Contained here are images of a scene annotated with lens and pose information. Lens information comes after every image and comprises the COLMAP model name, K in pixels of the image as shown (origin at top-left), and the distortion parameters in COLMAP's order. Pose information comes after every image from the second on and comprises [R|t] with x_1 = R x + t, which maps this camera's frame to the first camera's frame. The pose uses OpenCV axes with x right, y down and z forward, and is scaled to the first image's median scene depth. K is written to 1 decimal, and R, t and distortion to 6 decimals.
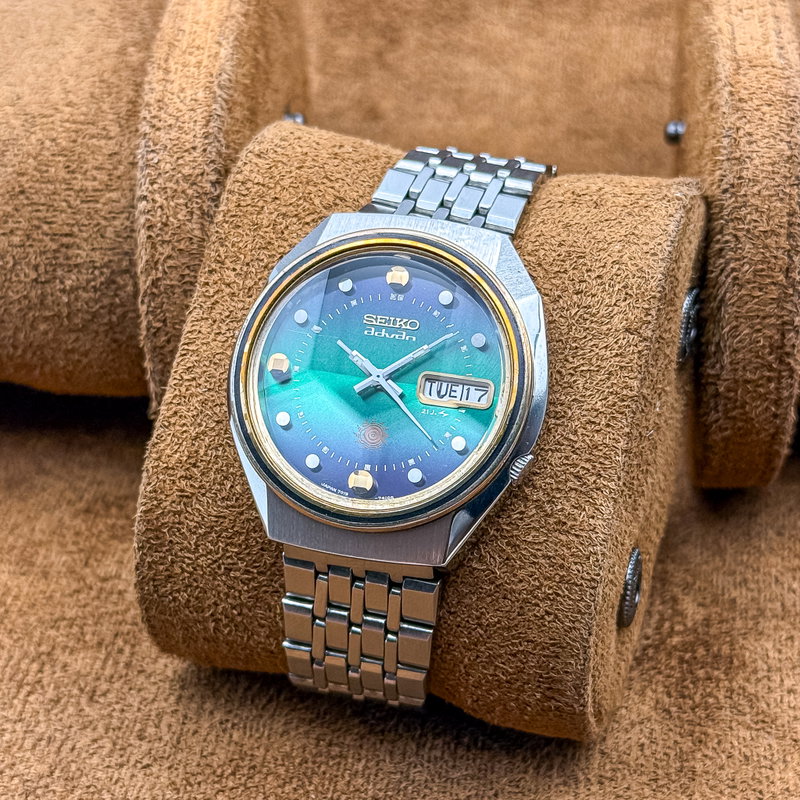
lens RADIAL K [[2230.8, 0, 396.1], [0, 2230.8, 418.2], [0, 0, 1]] dist [0.437025, -1.062439]
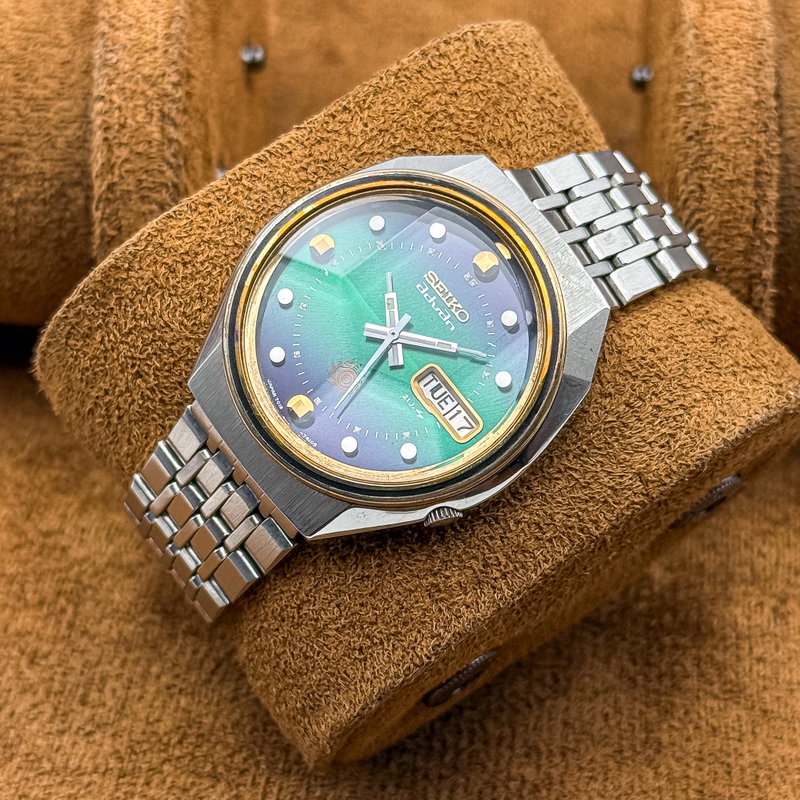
lens RADIAL K [[2230.8, 0, 396.1], [0, 2230.8, 418.2], [0, 0, 1]] dist [0.437025, -1.062439]
pose [[0.747716, 0.664016, -0.001813, 0.016654], [-0.659529, 0.742975, 0.114060, -0.092270], [0.077085, -0.084089, 0.993472, 0.102020]]
